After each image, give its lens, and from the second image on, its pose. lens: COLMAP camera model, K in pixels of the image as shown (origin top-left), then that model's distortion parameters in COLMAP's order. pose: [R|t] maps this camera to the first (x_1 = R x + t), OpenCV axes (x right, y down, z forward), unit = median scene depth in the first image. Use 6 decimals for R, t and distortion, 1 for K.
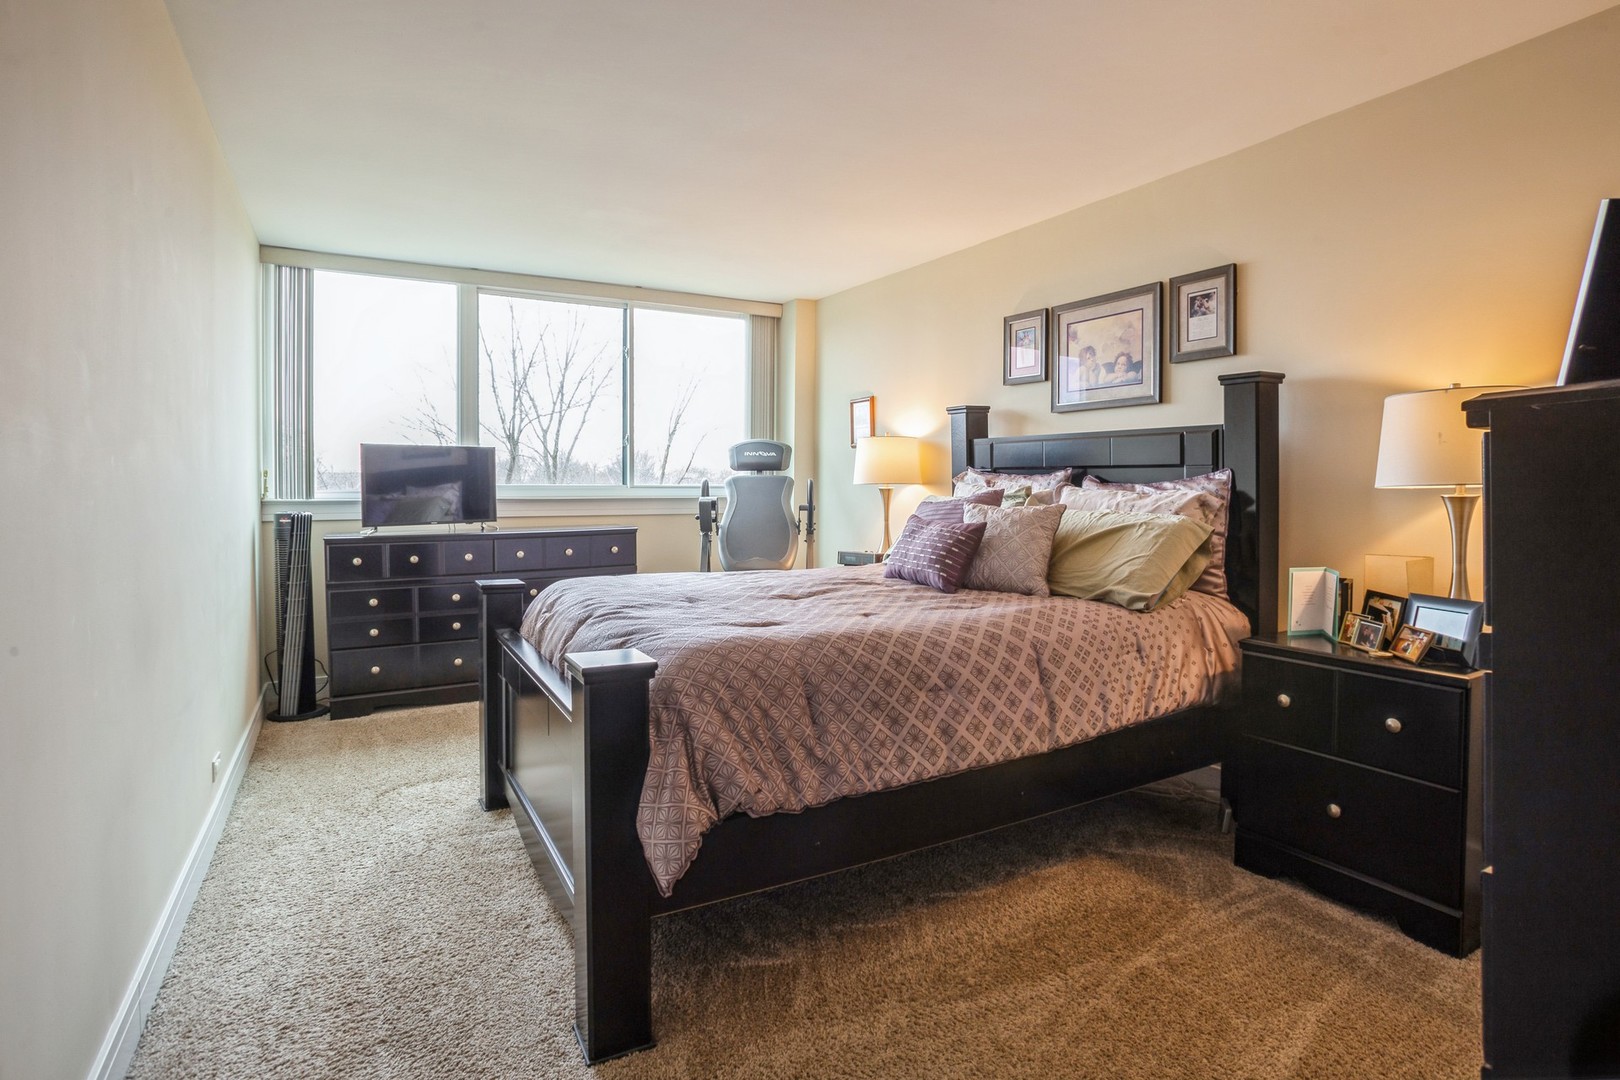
lens RADIAL K [[797.5, 0, 812.0], [0, 797.5, 493.0], [0, 0, 1]] dist [-0.067059, 0.001099]
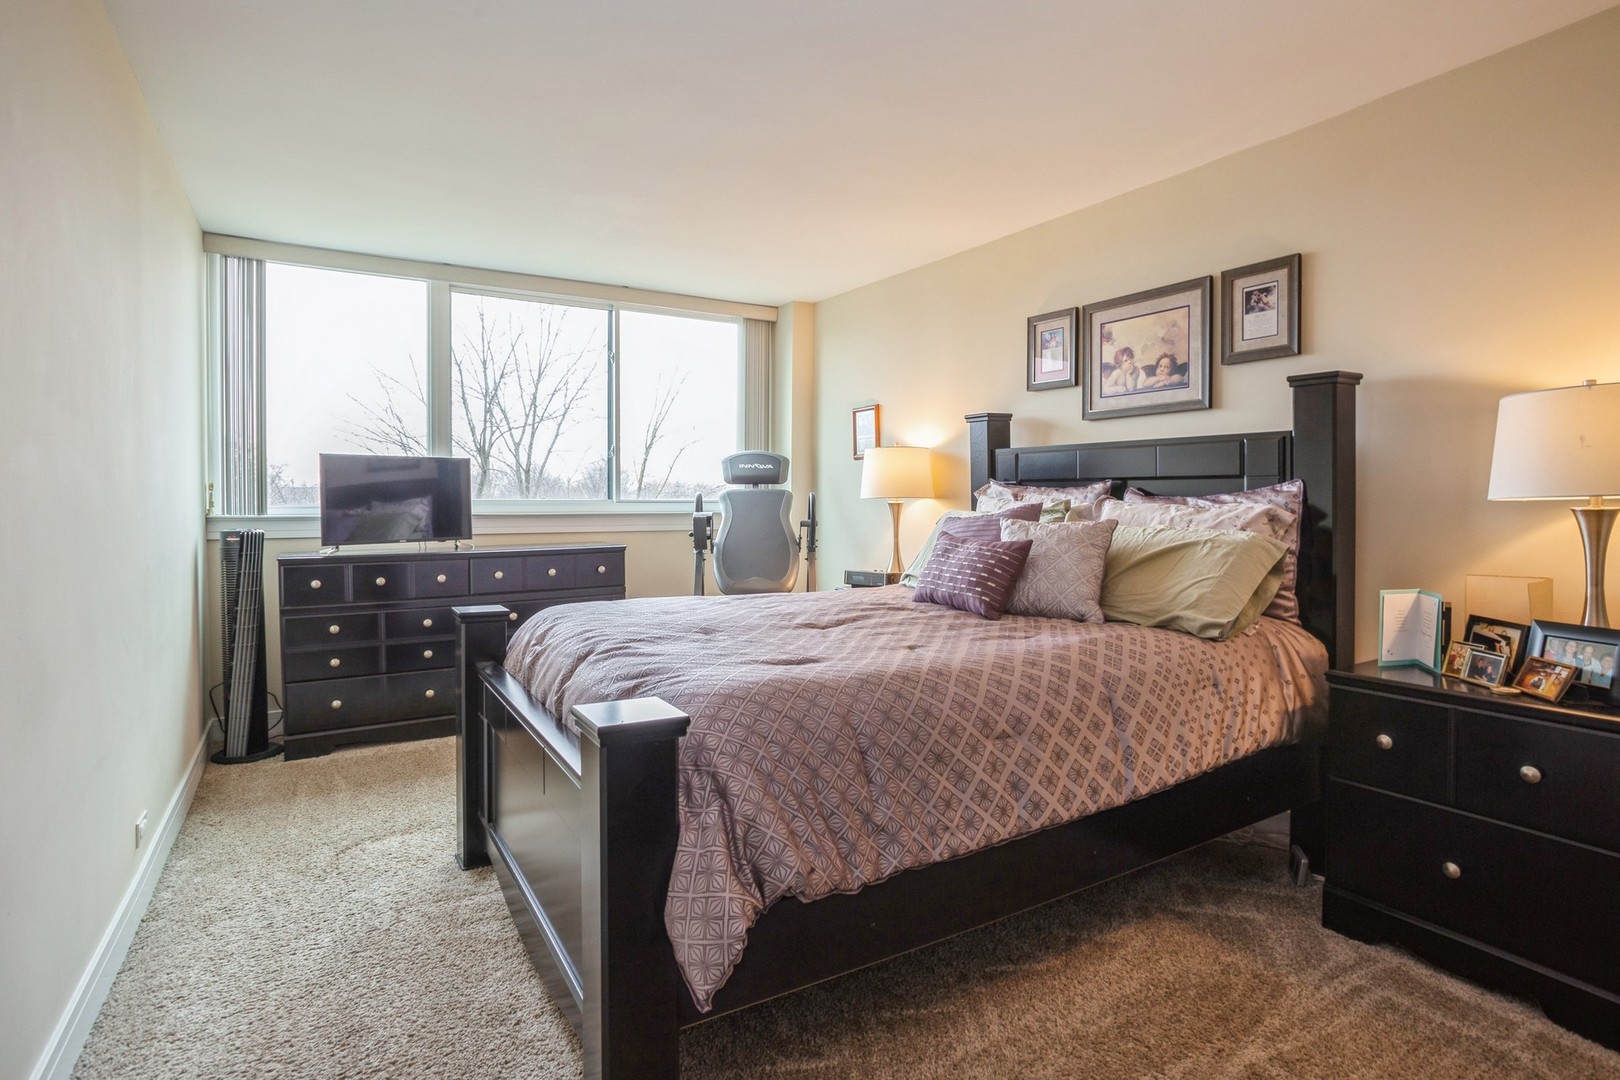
lens RADIAL K [[808.9, 0, 814.4], [0, 808.9, 504.7], [0, 0, 1]] dist [-0.058768, 0.015950]
pose [[0.999531, -0.001748, 0.030565, -0.055763], [0.001861, 0.999991, -0.003697, 0.000233], [-0.030559, 0.003752, 0.999526, 0.105230]]
